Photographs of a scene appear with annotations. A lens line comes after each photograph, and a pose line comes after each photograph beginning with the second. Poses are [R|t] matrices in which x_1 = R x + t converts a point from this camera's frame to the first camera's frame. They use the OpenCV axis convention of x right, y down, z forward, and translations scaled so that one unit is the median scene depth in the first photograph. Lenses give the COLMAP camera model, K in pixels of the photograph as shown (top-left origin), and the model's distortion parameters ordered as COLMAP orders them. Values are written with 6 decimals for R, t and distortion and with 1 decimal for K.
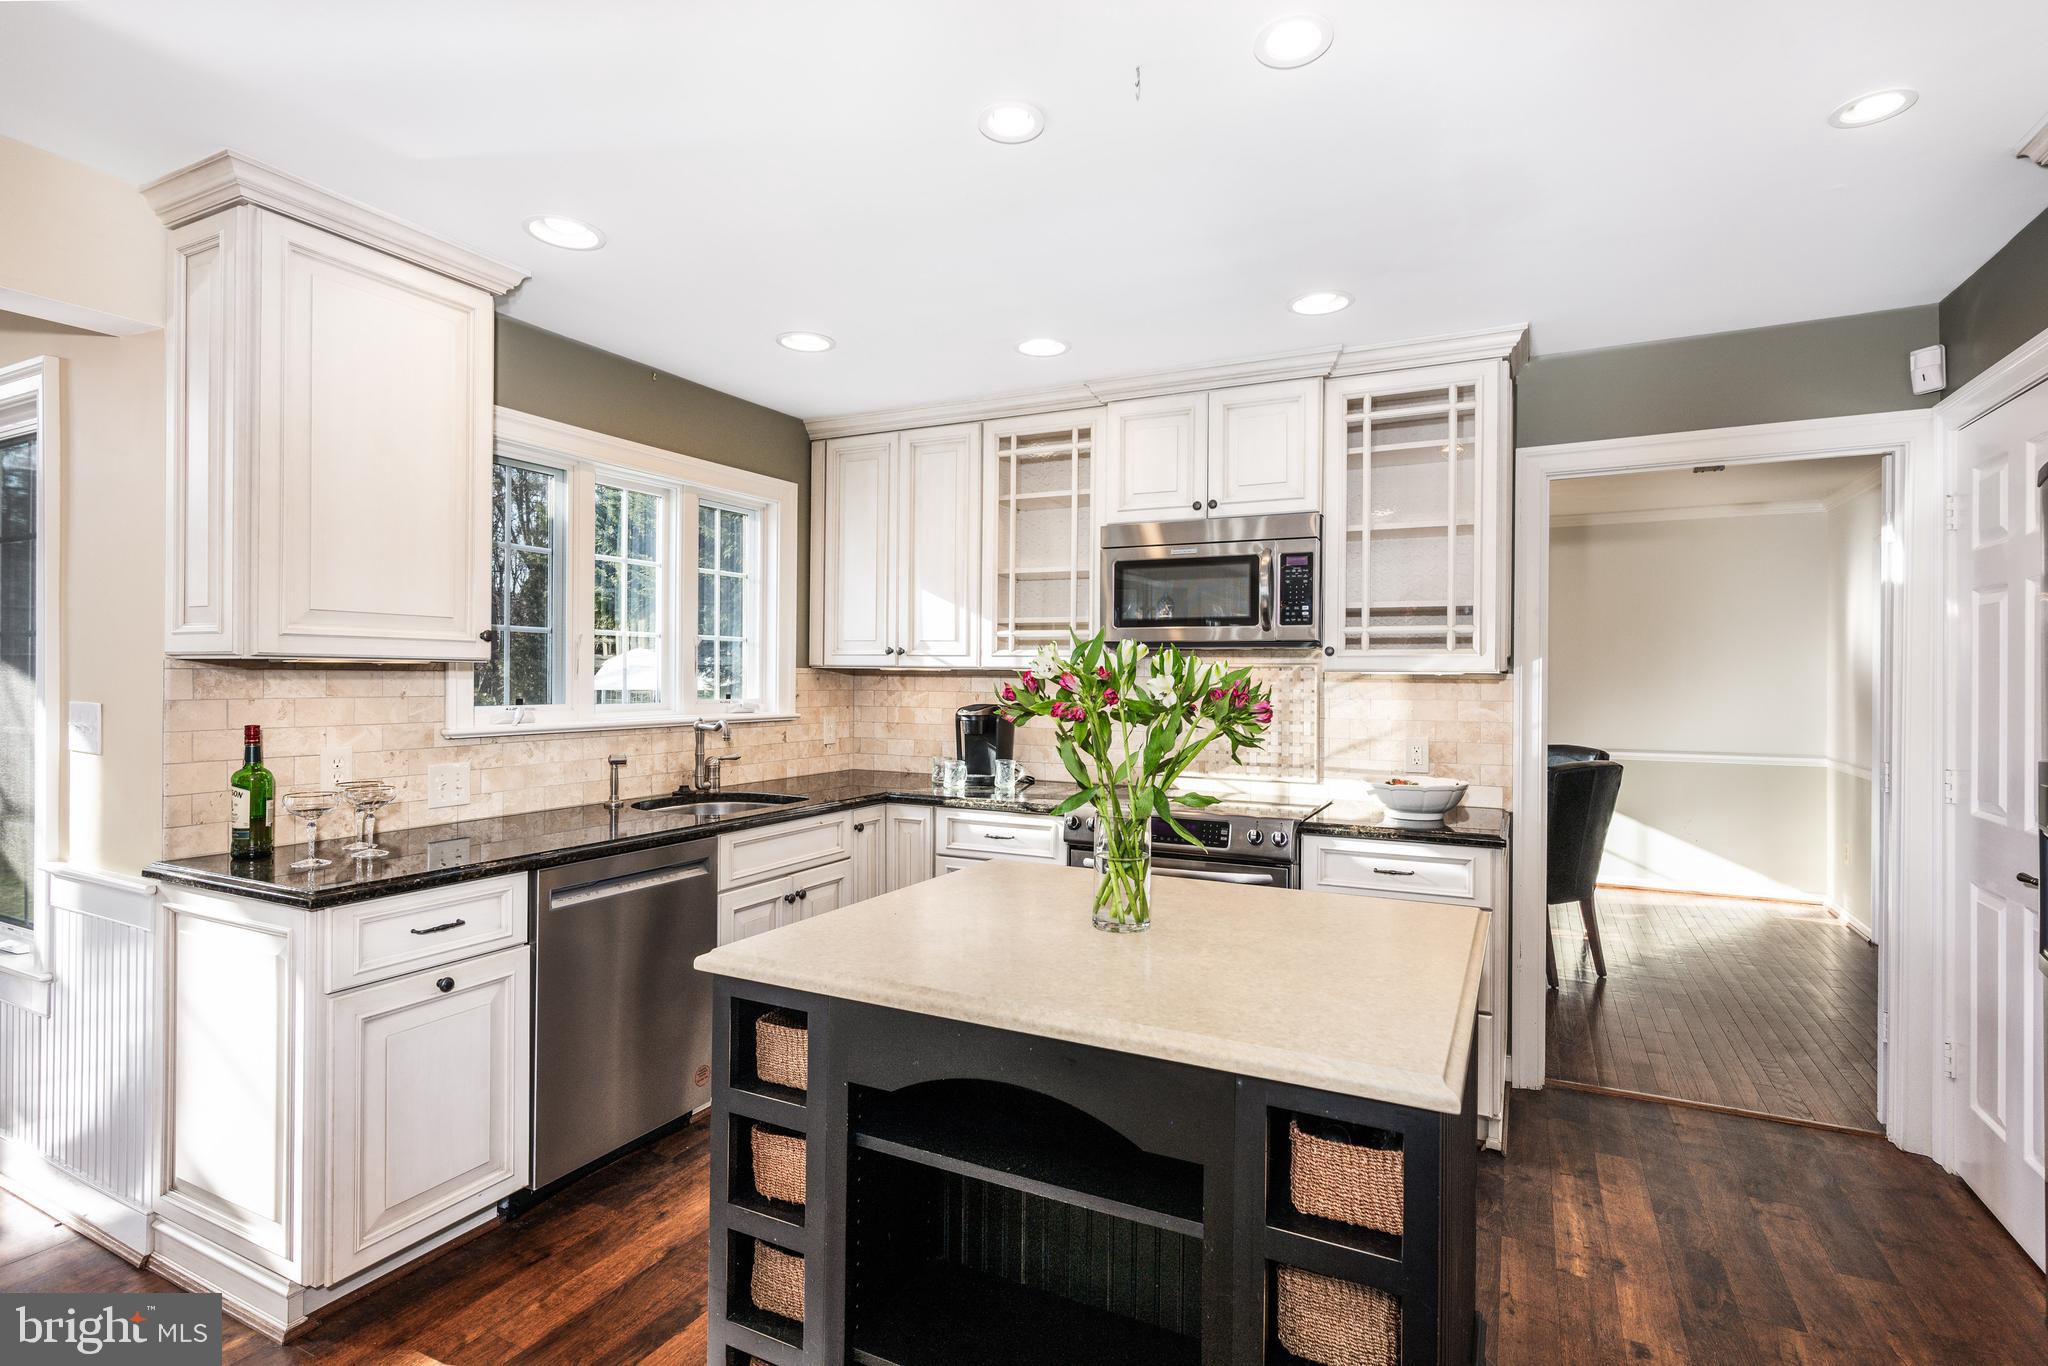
lens RADIAL K [[991.9, 0, 1008.4], [0, 991.9, 678.0], [0, 0, 1]] dist [0.003248, 0.004277]
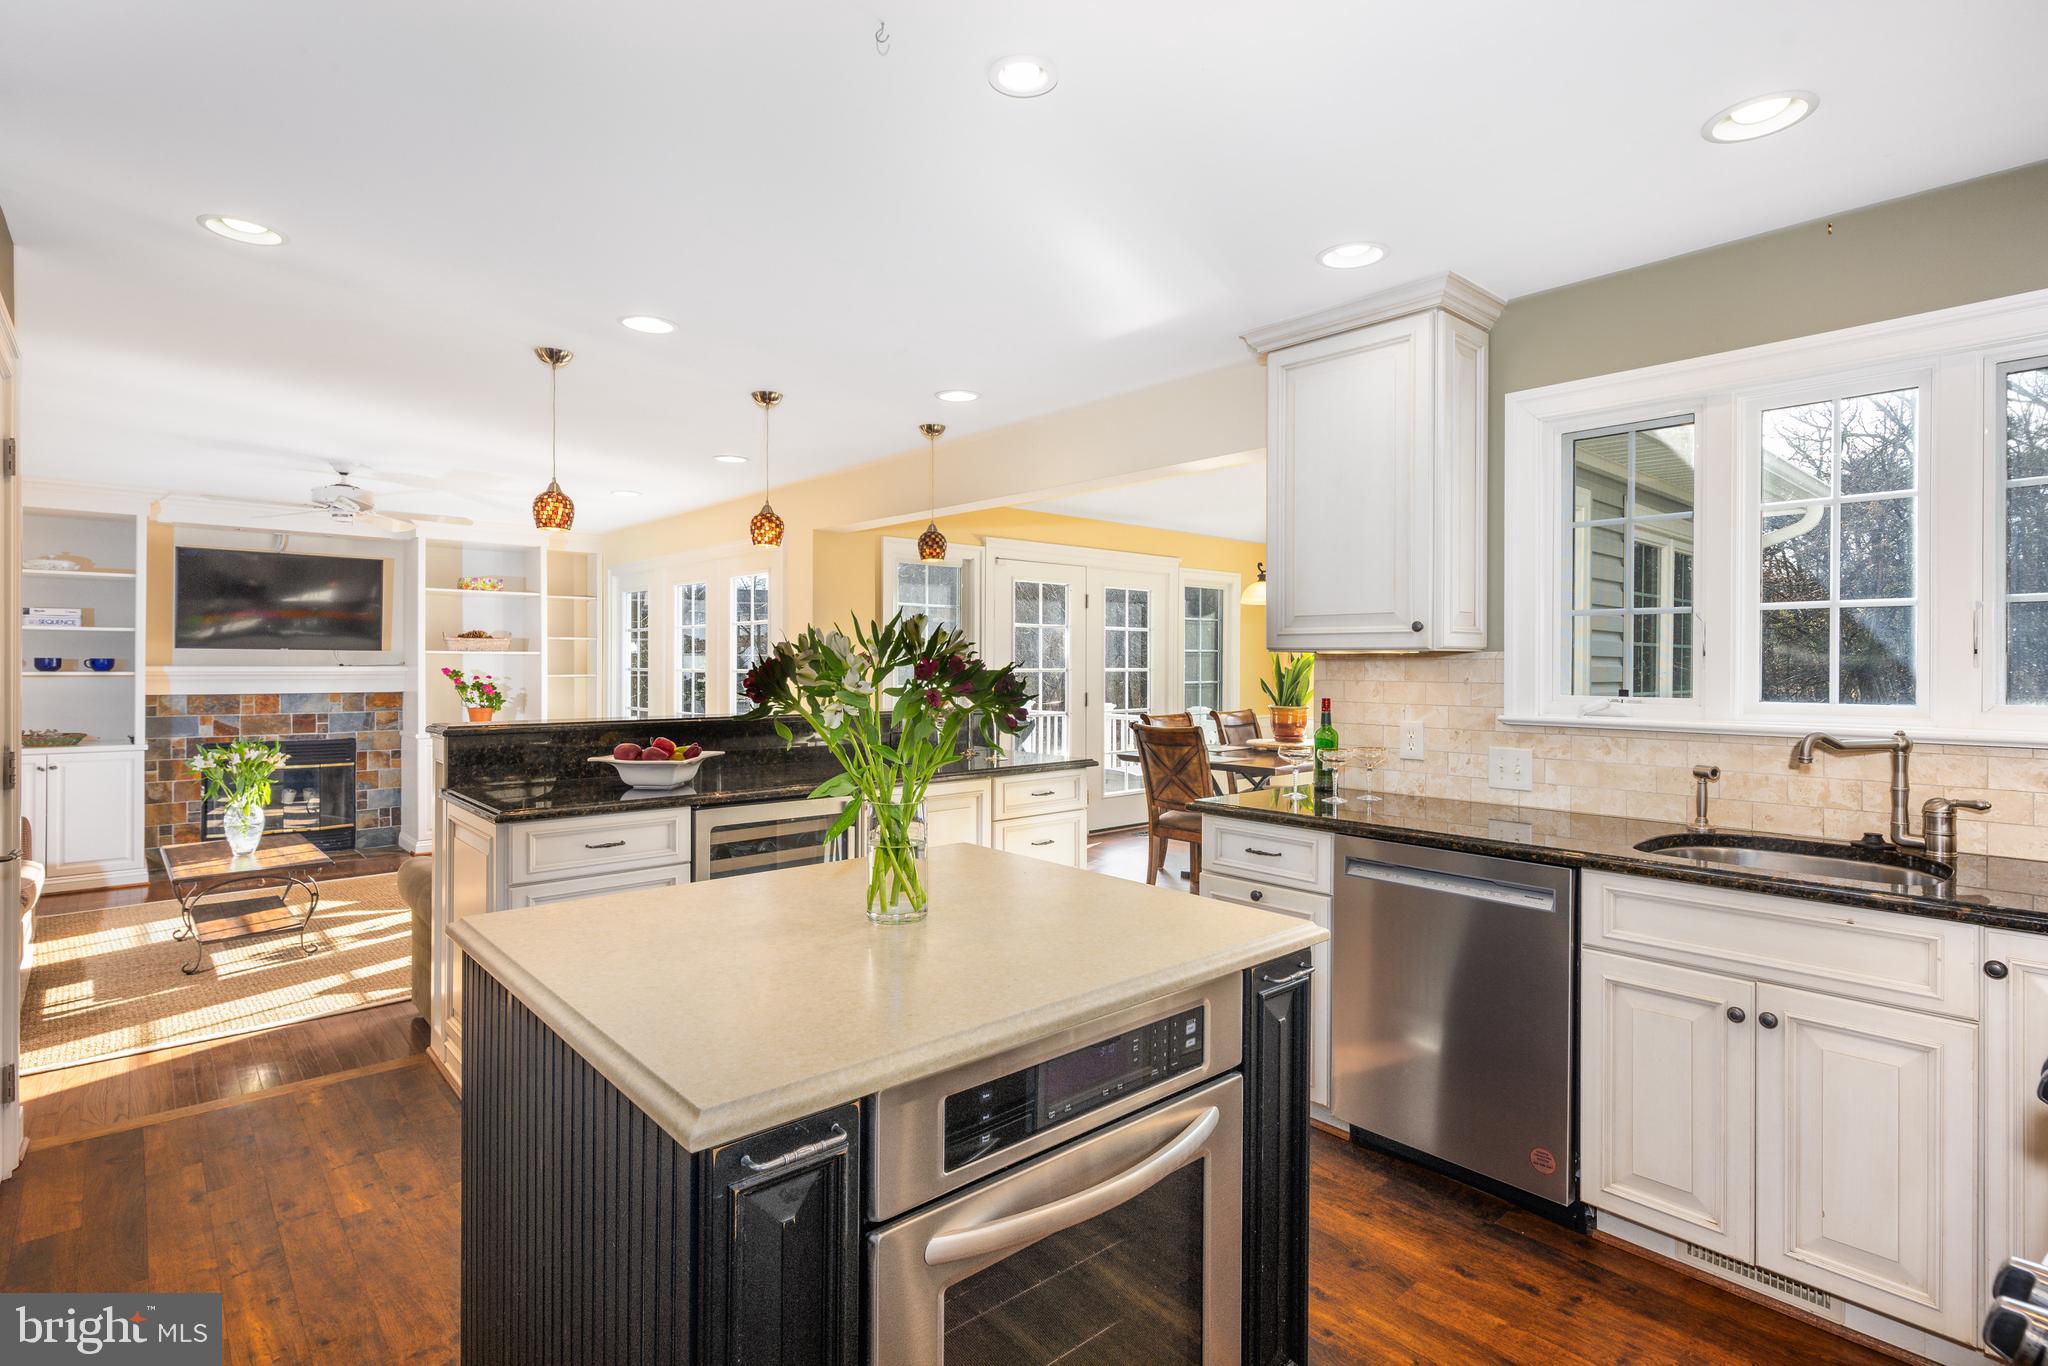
lens RADIAL K [[991.9, 0, 1043.2], [0, 991.9, 666.5], [0, 0, 1]] dist [0.003248, 0.004277]
pose [[-0.330788, -0.004315, -0.943695, 0.575154], [-0.007655, 0.999969, -0.001889, 0.005976], [0.943674, 0.006599, -0.330811, 0.868095]]
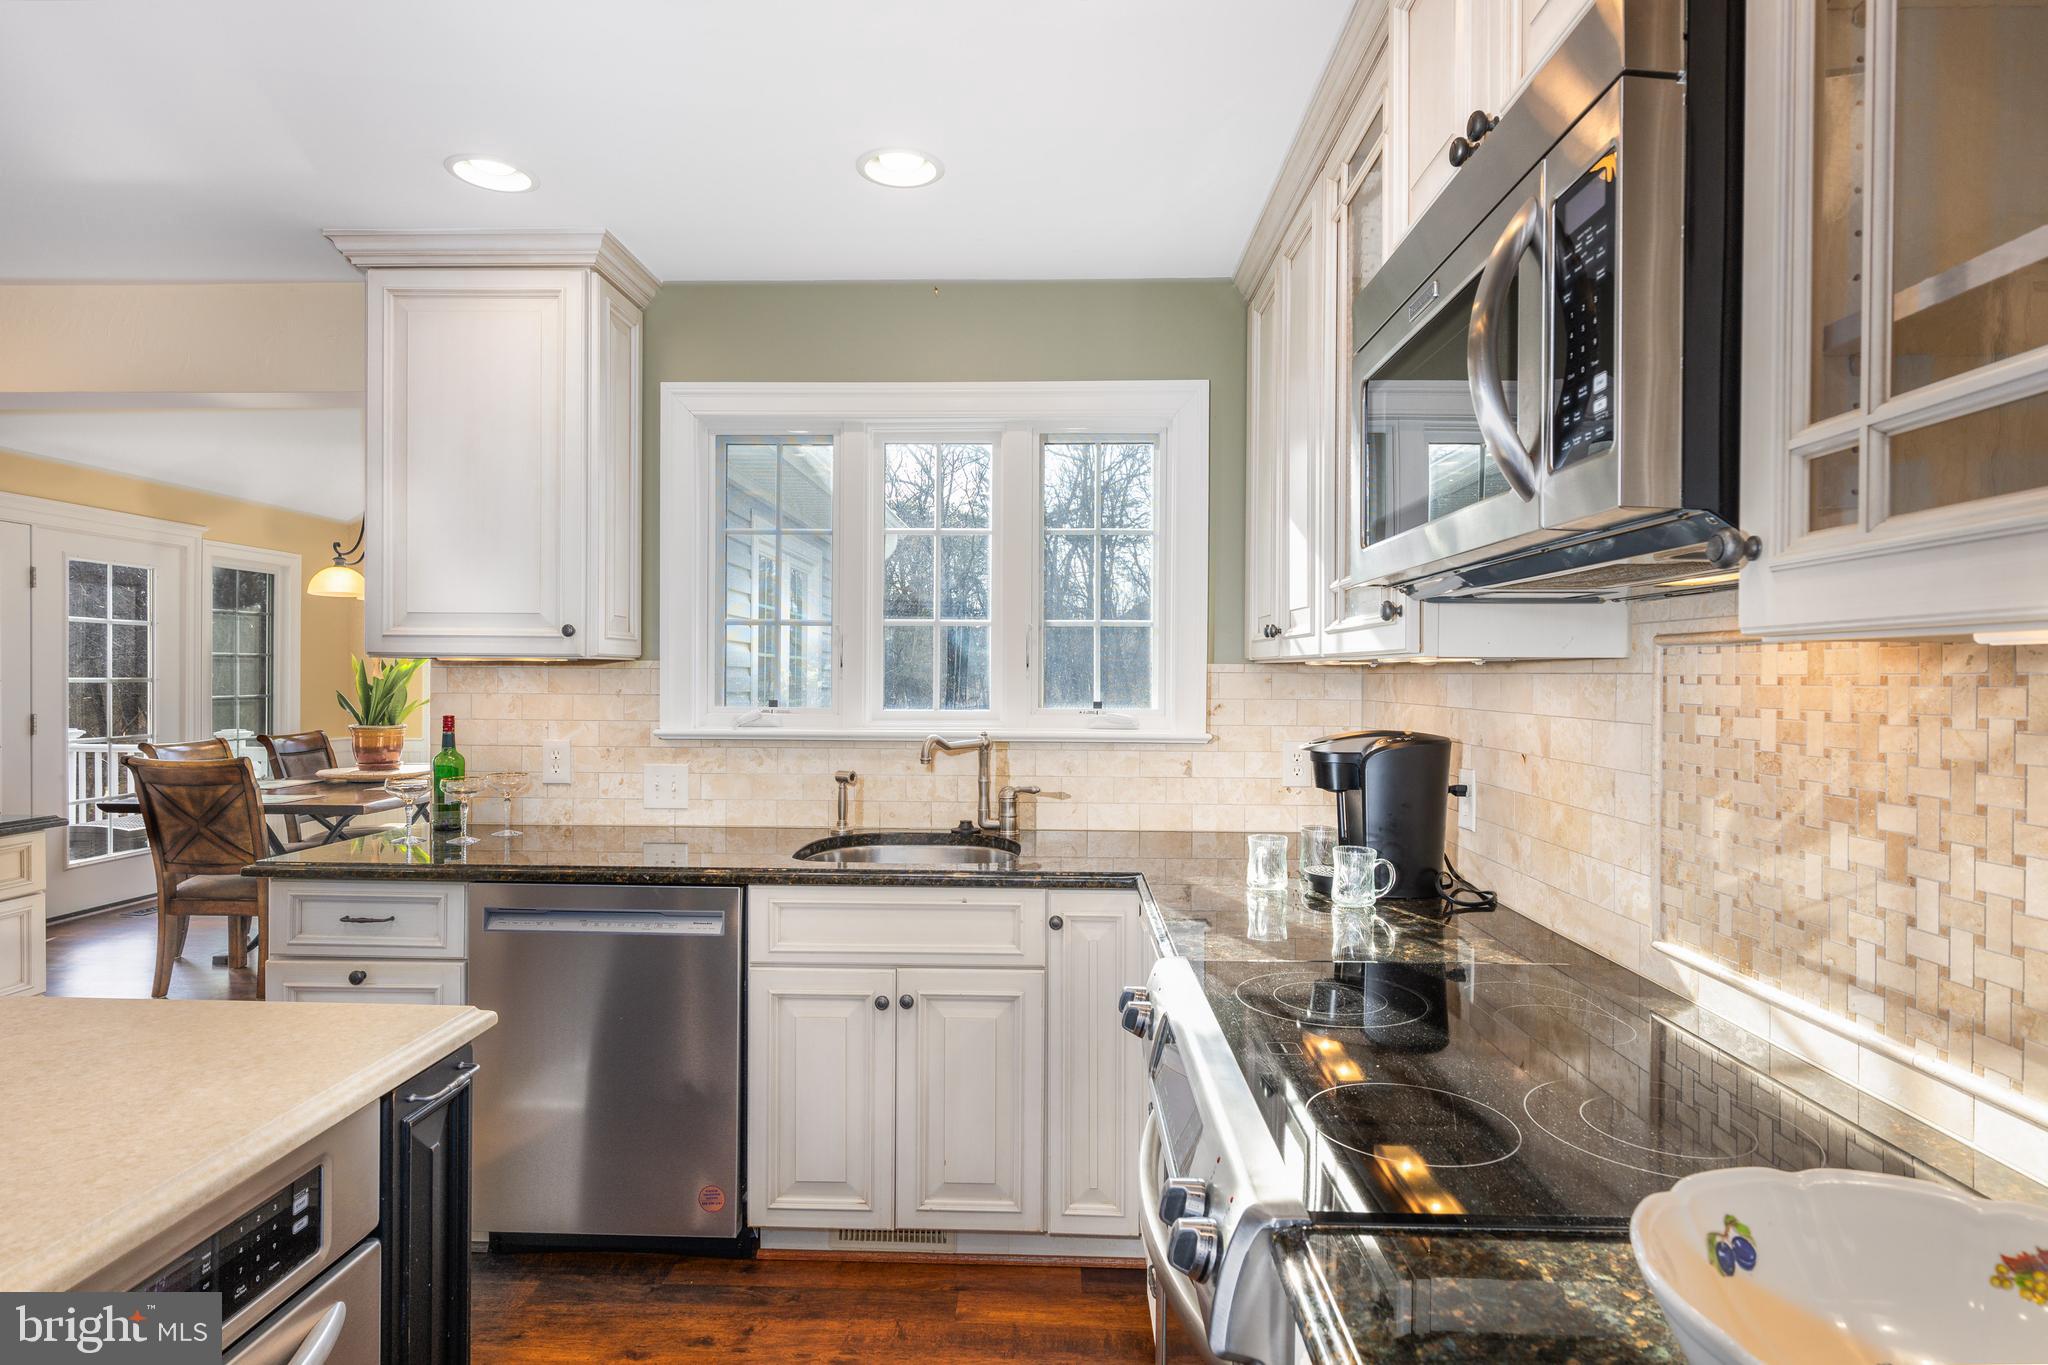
lens RADIAL K [[1073.4, 0, 1016.4], [0, 1073.4, 685.8], [0, 0, 1]] dist [-0.000746, 0.001119]
pose [[0.439946, 0.004414, -0.898013, 0.521409], [-0.005586, 0.999982, 0.002179, 0.004849], [0.898007, 0.004058, 0.439963, 0.832965]]
